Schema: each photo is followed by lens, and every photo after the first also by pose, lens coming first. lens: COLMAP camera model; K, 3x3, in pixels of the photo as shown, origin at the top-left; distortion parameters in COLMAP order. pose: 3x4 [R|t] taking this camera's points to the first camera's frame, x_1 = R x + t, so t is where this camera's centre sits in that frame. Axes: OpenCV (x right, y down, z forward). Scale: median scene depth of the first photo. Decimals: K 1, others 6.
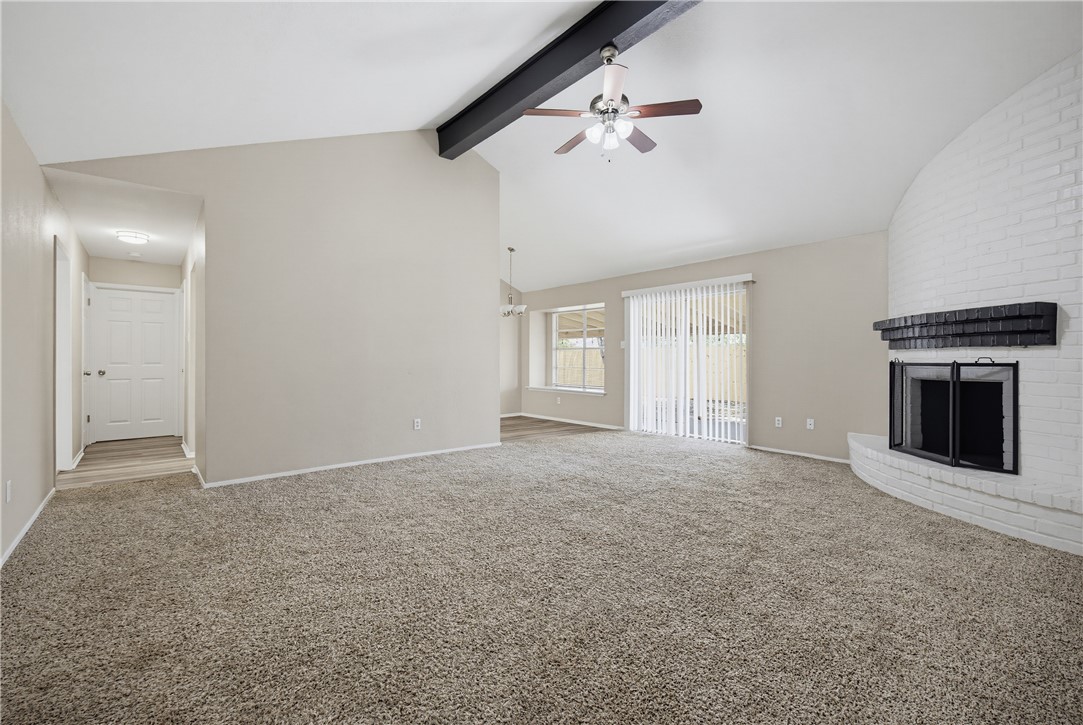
lens RADIAL K [[452.8, 0, 542.0], [0, 452.8, 361.0], [0, 0, 1]] dist [0.002206, 0.000301]
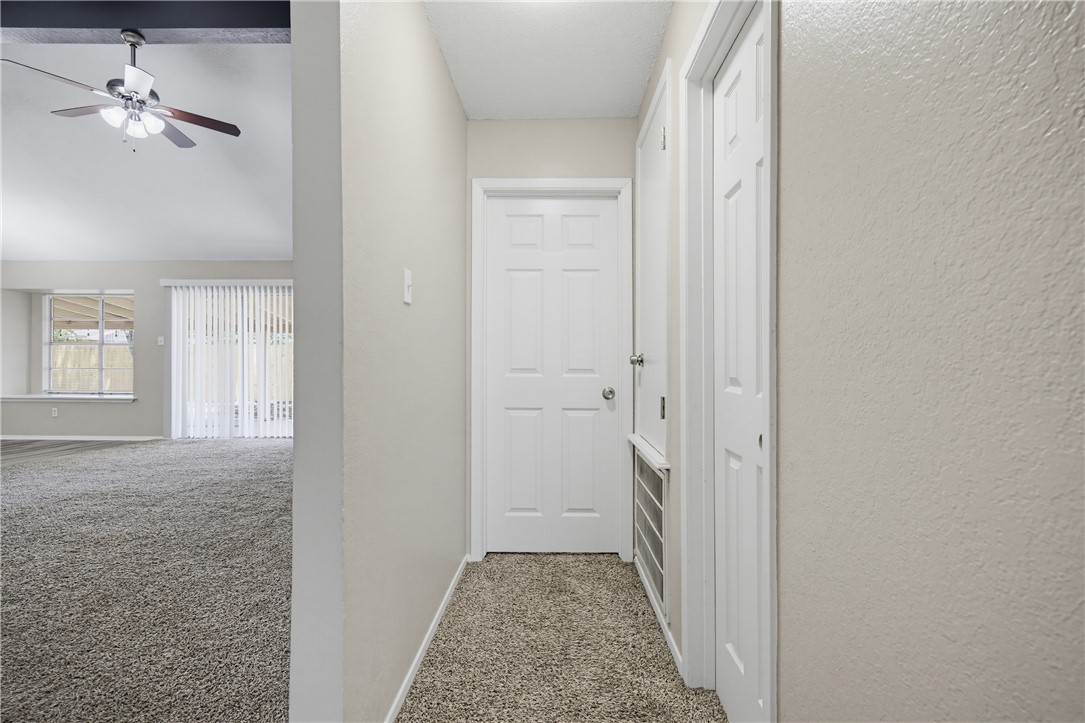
lens RADIAL K [[484.0, 0, 544.9], [0, 484.0, 357.4], [0, 0, 1]] dist [0.005196, 0.000190]
pose [[0.674501, 0.000561, 0.738274, -0.024956], [0.001351, 0.999997, -0.001994, -0.003045], [-0.738273, 0.002342, 0.674498, -0.346138]]
